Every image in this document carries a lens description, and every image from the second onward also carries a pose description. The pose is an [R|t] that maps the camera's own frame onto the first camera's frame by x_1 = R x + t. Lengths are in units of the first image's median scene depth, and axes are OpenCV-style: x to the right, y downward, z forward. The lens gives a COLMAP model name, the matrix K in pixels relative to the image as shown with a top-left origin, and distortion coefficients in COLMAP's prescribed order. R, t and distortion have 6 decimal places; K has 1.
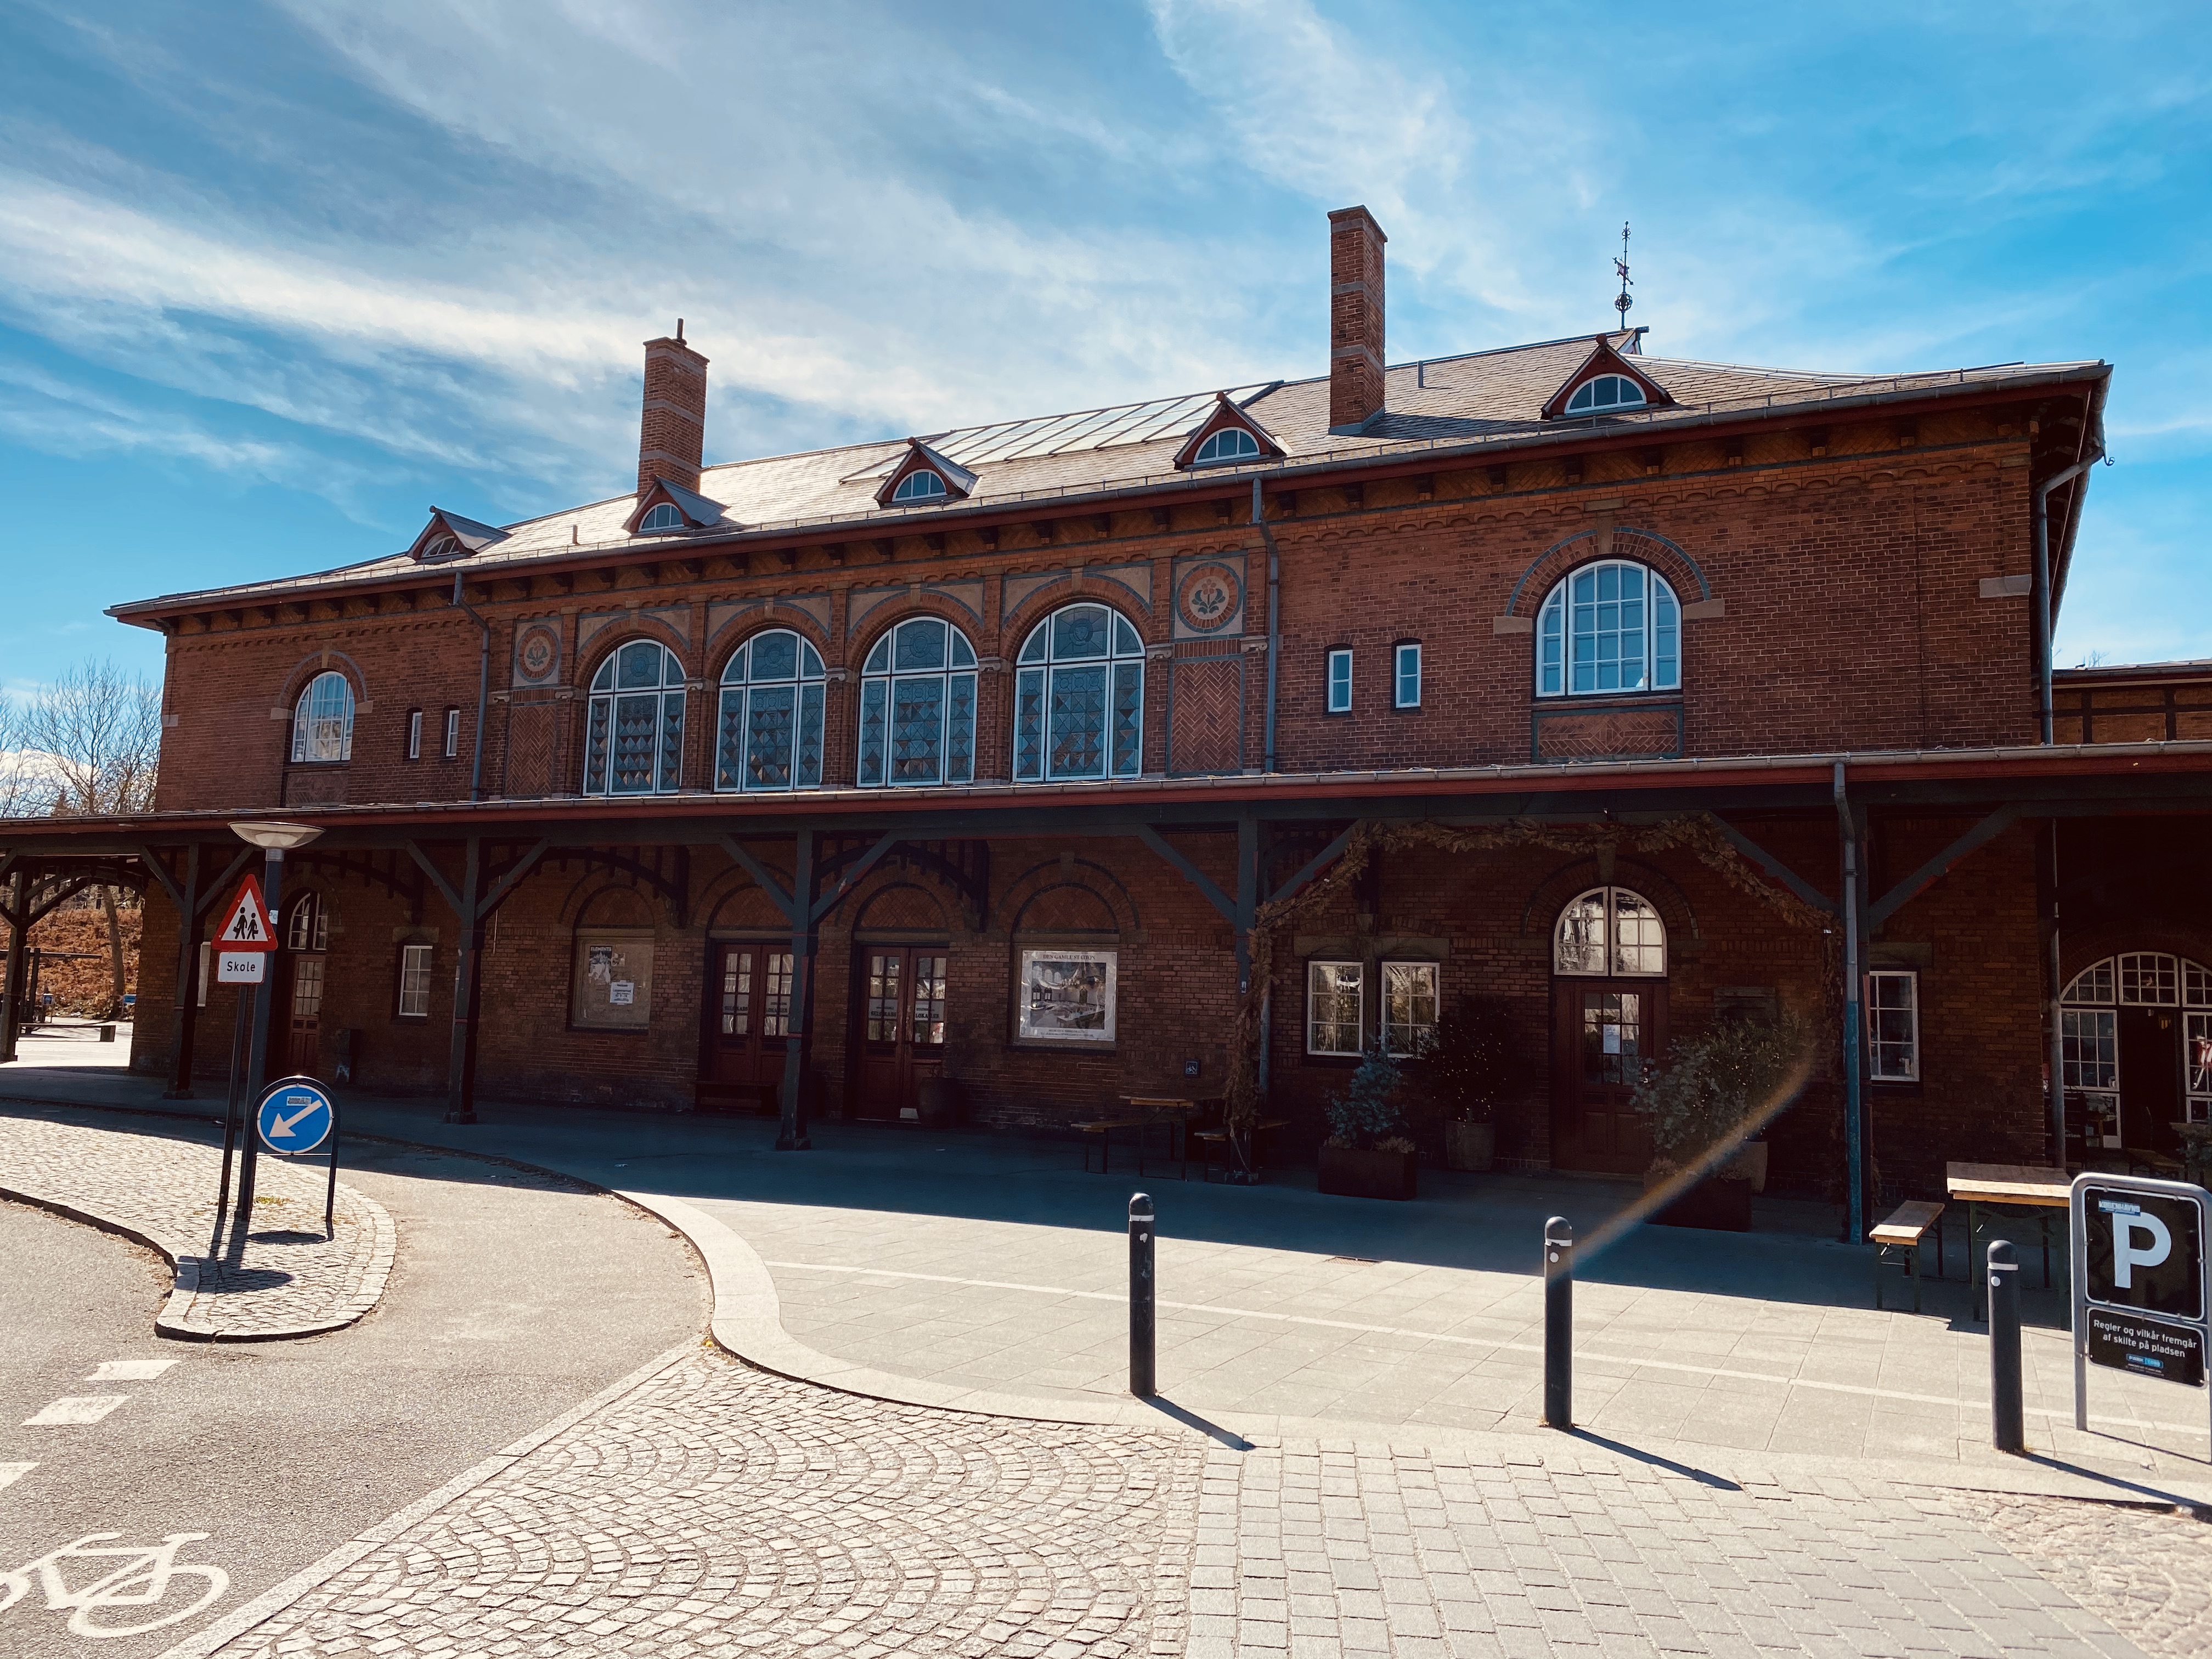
lens RADIAL K [[1721.5, 0, 1136.4], [0, 1721.5, 816.0], [0, 0, 1]] dist [0.027251, -0.011234]
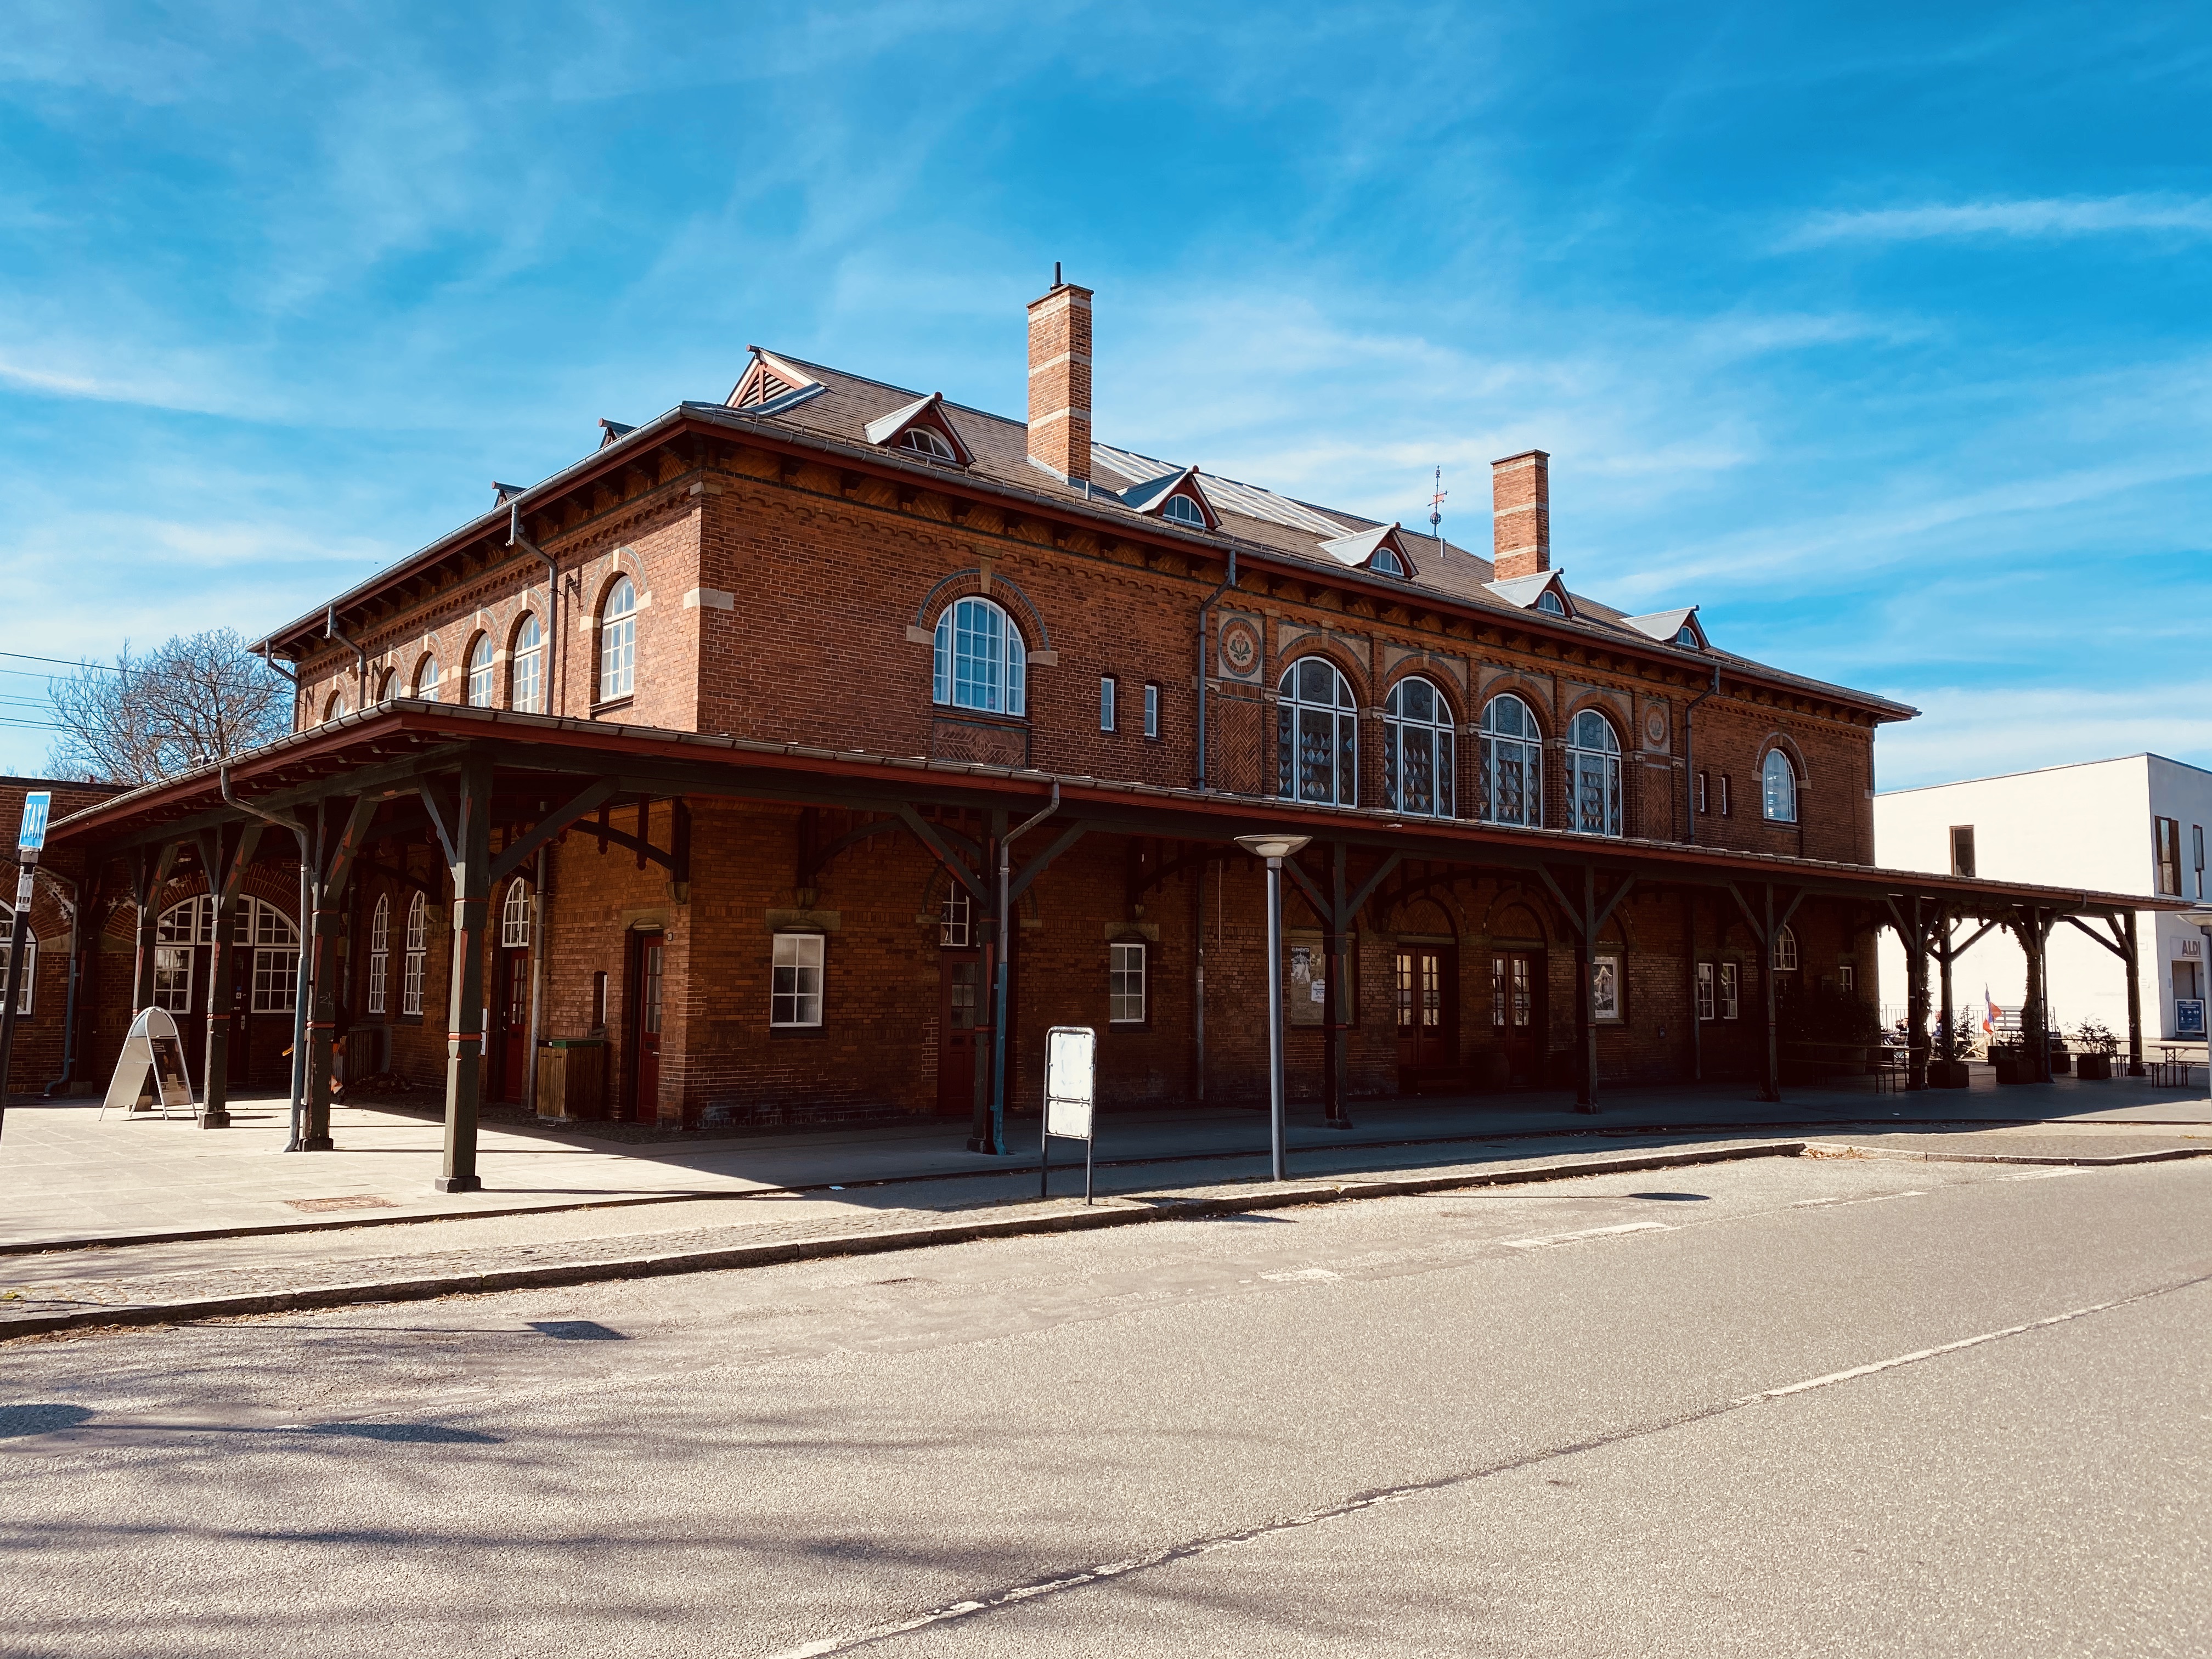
lens RADIAL K [[1721.5, 0, 1065.4], [0, 1721.5, 809.2], [0, 0, 1]] dist [0.027251, -0.011234]
pose [[0.408355, 0.065930, 0.910439, -1.400066], [-0.104340, 0.994222, -0.025198, 0.035595], [-0.906840, -0.084705, 0.412875, 0.746784]]
